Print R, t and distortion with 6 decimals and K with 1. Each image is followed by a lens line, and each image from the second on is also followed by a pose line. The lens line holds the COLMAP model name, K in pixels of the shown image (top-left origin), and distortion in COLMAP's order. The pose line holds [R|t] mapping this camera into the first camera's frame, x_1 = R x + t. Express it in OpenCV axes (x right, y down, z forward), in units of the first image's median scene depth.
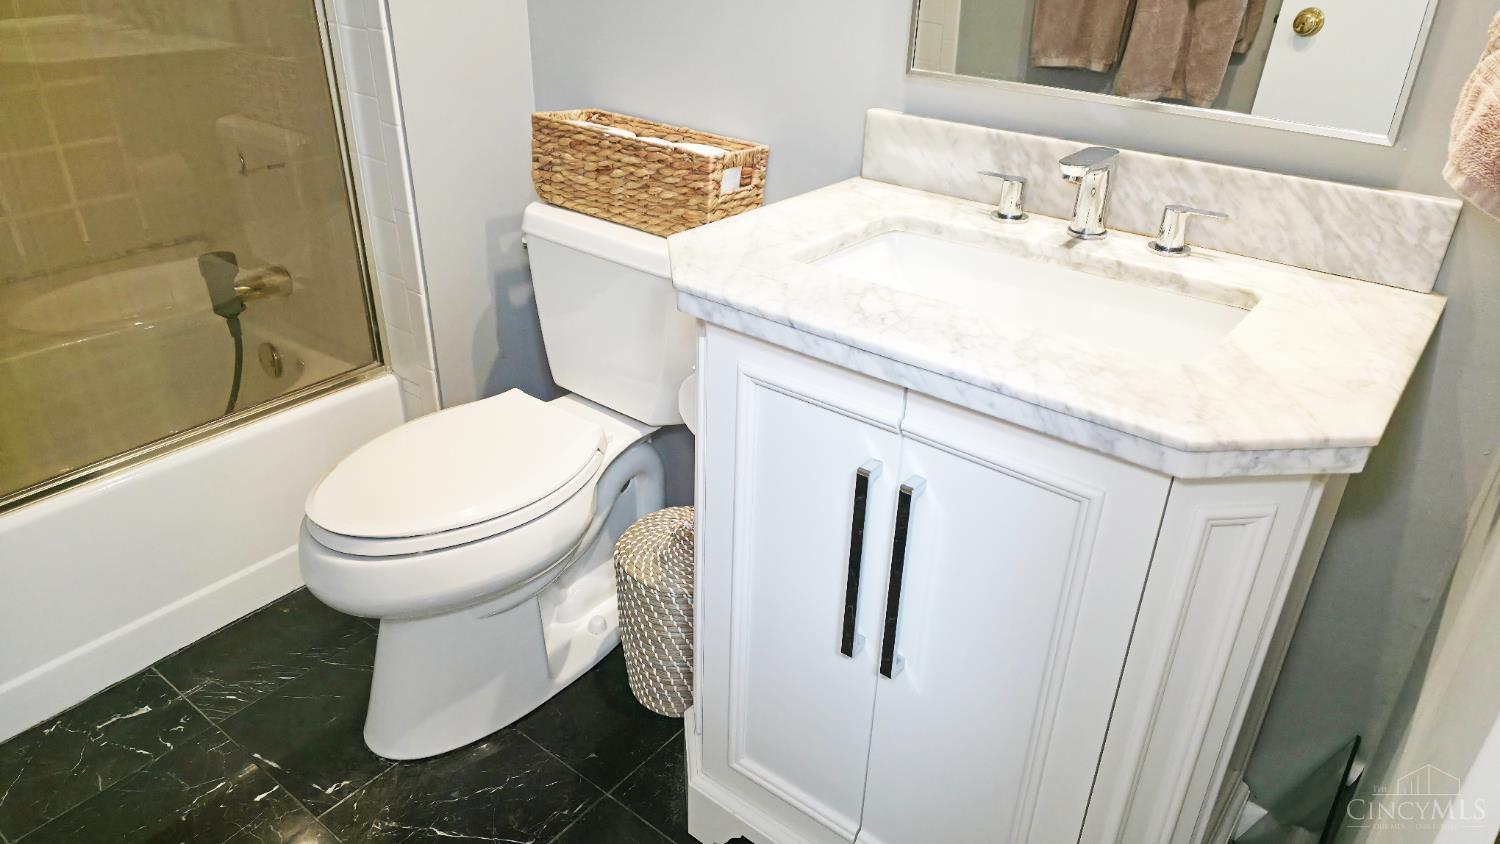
lens RADIAL K [[984.8, 0, 758.8], [0, 984.8, 425.2], [0, 0, 1]] dist [0.092696, -0.103396]
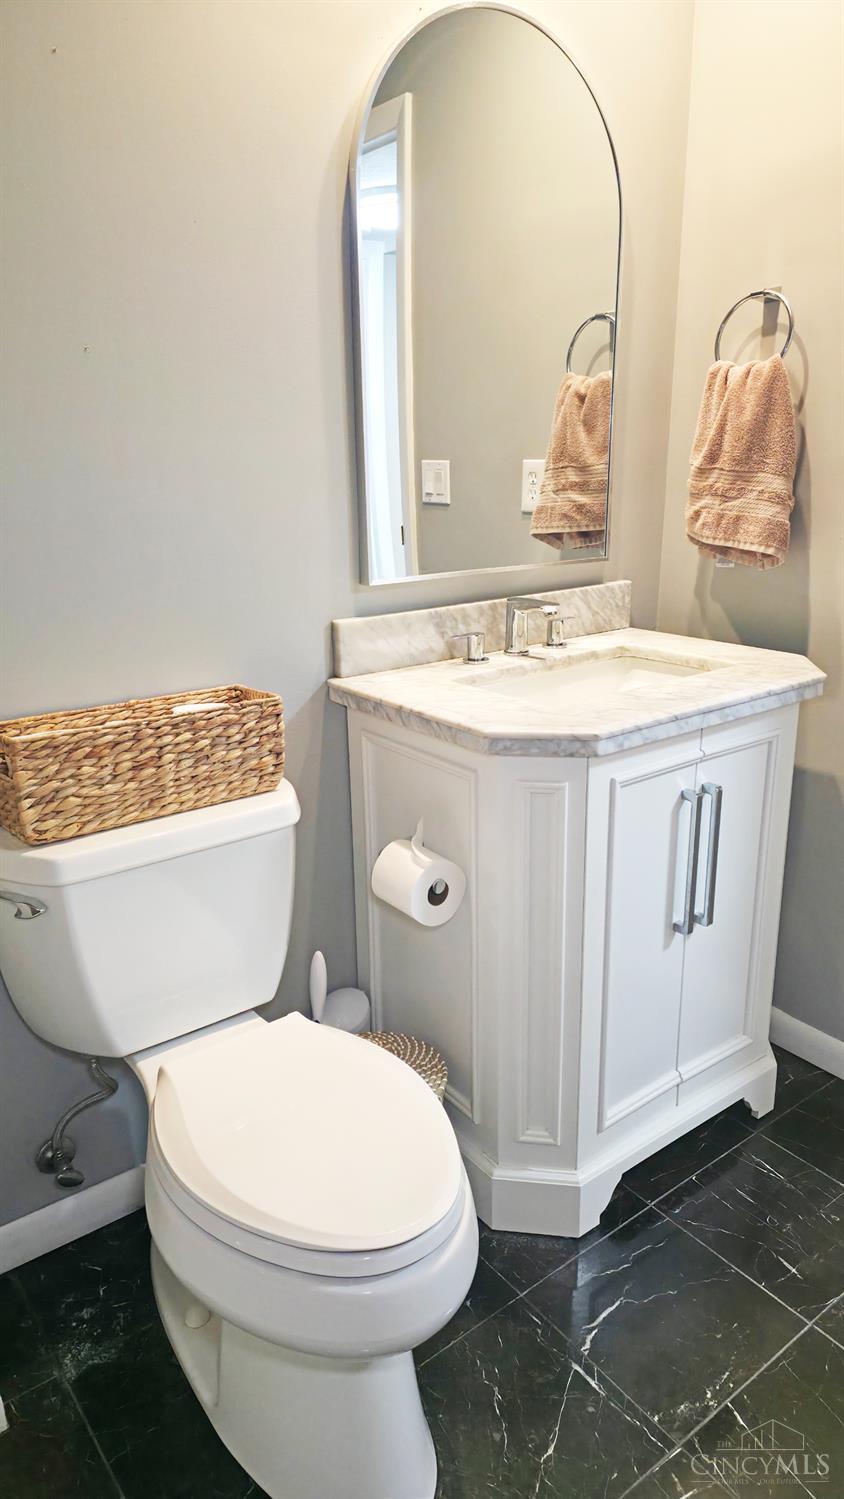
lens RADIAL K [[988.8, 0, 424.9], [0, 988.8, 772.1], [0, 0, 1]] dist [0.139553, -0.105446]
pose [[0.260257, -0.338521, 0.904251, -0.987977], [0.474287, 0.860570, 0.185661, -0.335147], [-0.841022, 0.380555, 0.384526, 0.531774]]
